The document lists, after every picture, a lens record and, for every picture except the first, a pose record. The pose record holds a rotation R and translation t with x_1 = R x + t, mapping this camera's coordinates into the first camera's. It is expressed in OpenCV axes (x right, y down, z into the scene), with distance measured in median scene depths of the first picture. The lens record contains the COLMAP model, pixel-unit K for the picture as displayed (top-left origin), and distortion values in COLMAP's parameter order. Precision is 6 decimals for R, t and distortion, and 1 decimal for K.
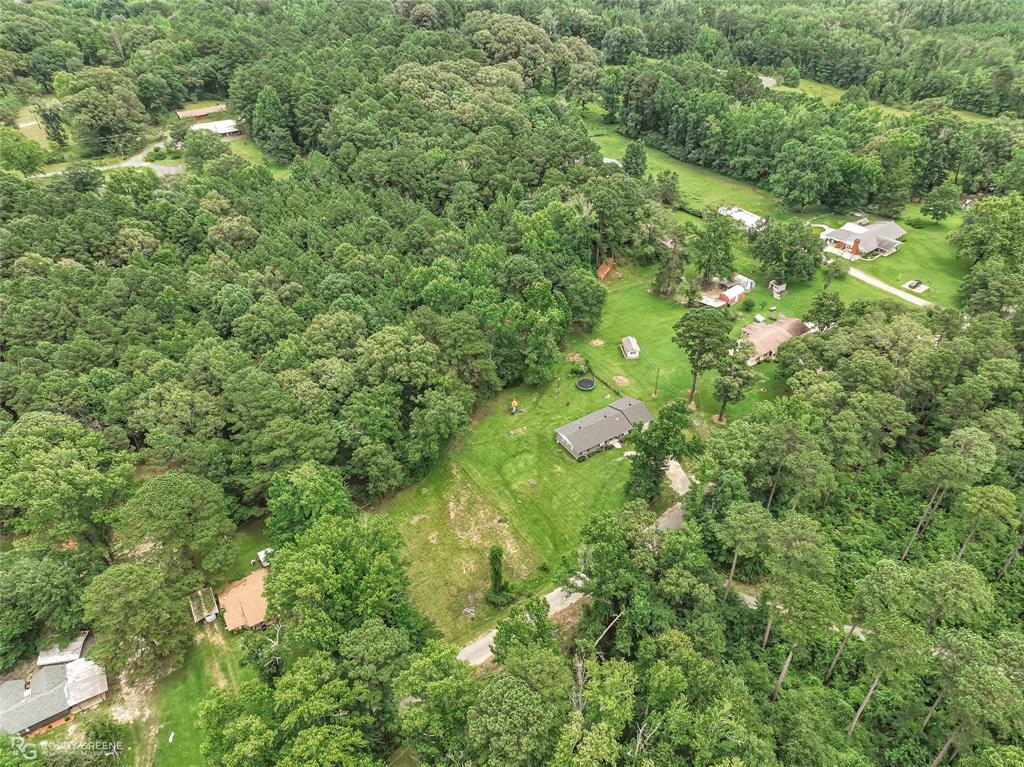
lens RADIAL K [[708.0, 0, 517.6], [0, 708.0, 384.3], [0, 0, 1]] dist [0.033517, 0.021712]
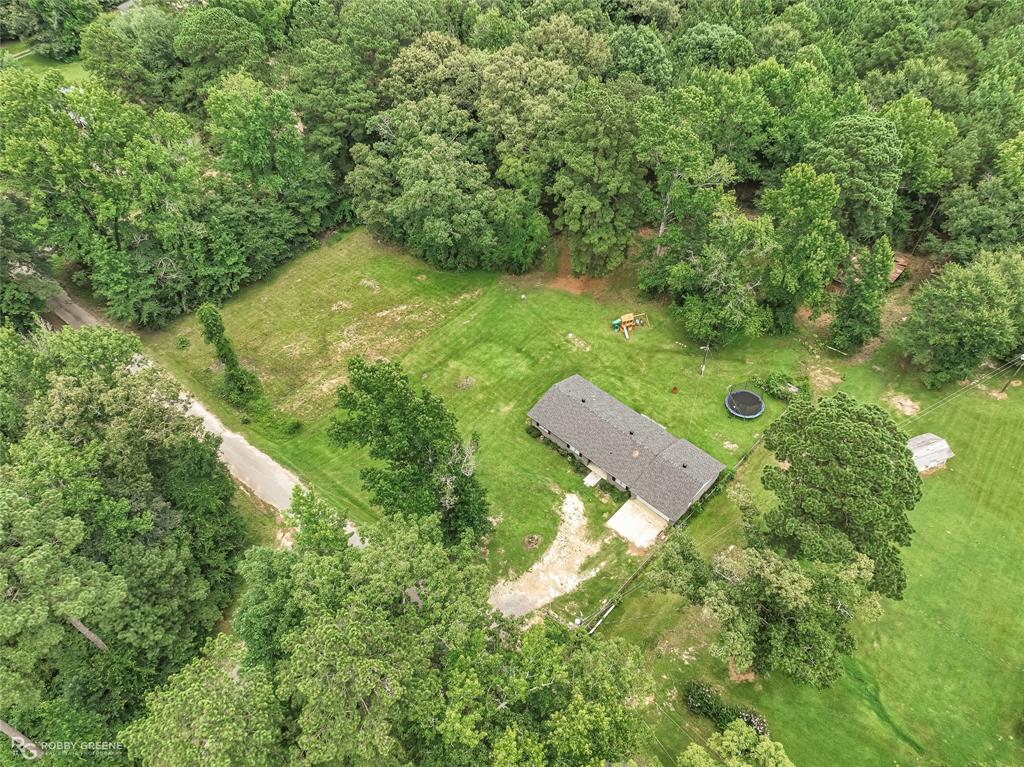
lens RADIAL K [[708.0, 0, 517.6], [0, 708.0, 384.3], [0, 0, 1]] dist [0.033517, 0.021712]
pose [[0.246721, 0.716723, -0.652255, 0.319628], [-0.586898, 0.646100, 0.487960, -0.136581], [0.771154, 0.262418, 0.580050, 0.502122]]
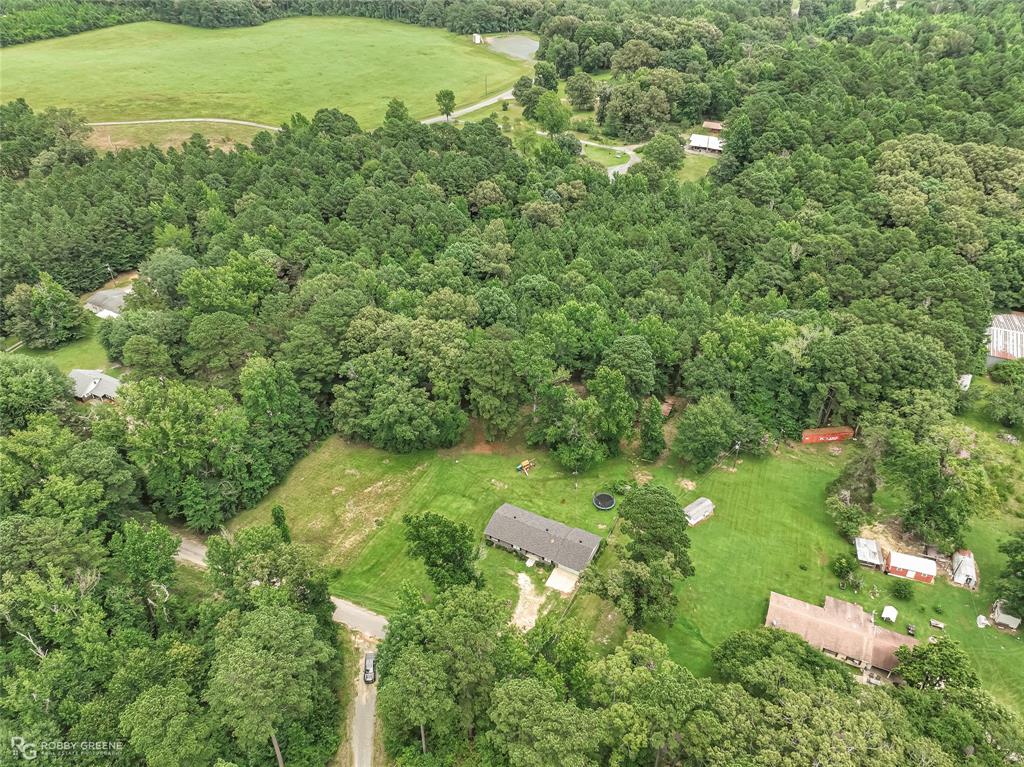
lens RADIAL K [[708.0, 0, 517.6], [0, 708.0, 384.3], [0, 0, 1]] dist [0.033517, 0.021712]
pose [[0.505167, 0.512155, -0.694624, 0.482758], [-0.529278, 0.819596, 0.219379, -0.211756], [0.681668, 0.256826, 0.685106, 0.267555]]
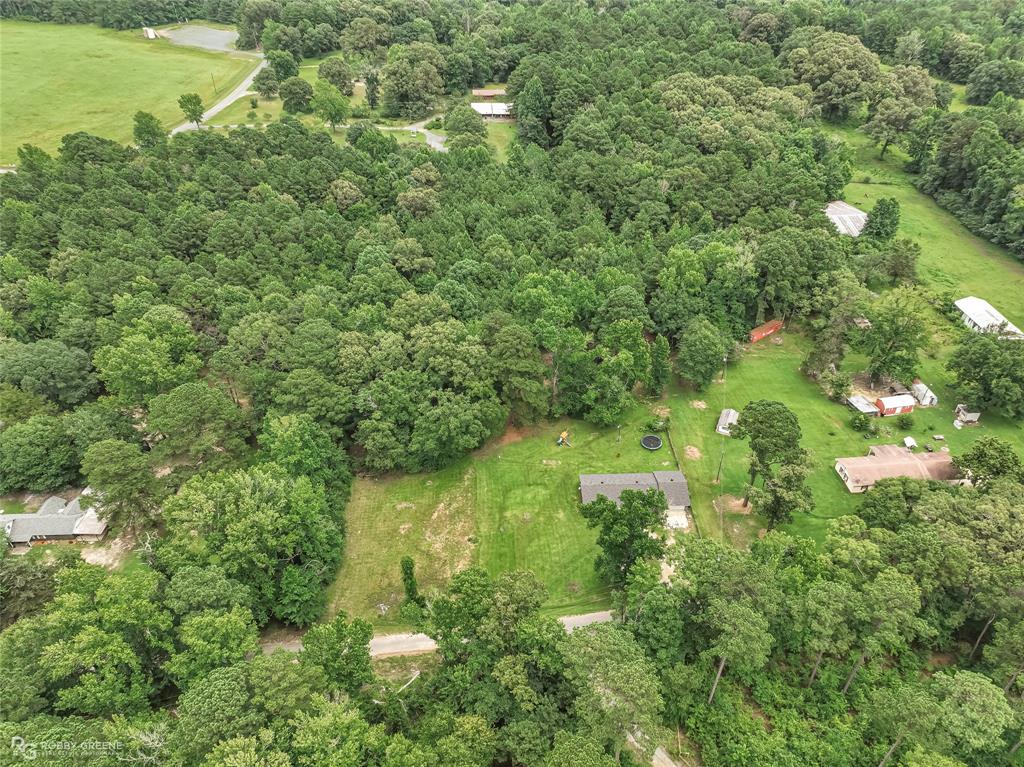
lens RADIAL K [[708.0, 0, 517.6], [0, 708.0, 384.3], [0, 0, 1]] dist [0.033517, 0.021712]
pose [[0.860629, 0.312905, -0.401756, 0.249603], [-0.312593, 0.947430, 0.068272, -0.067936], [0.401999, 0.066830, 0.913198, 0.082978]]
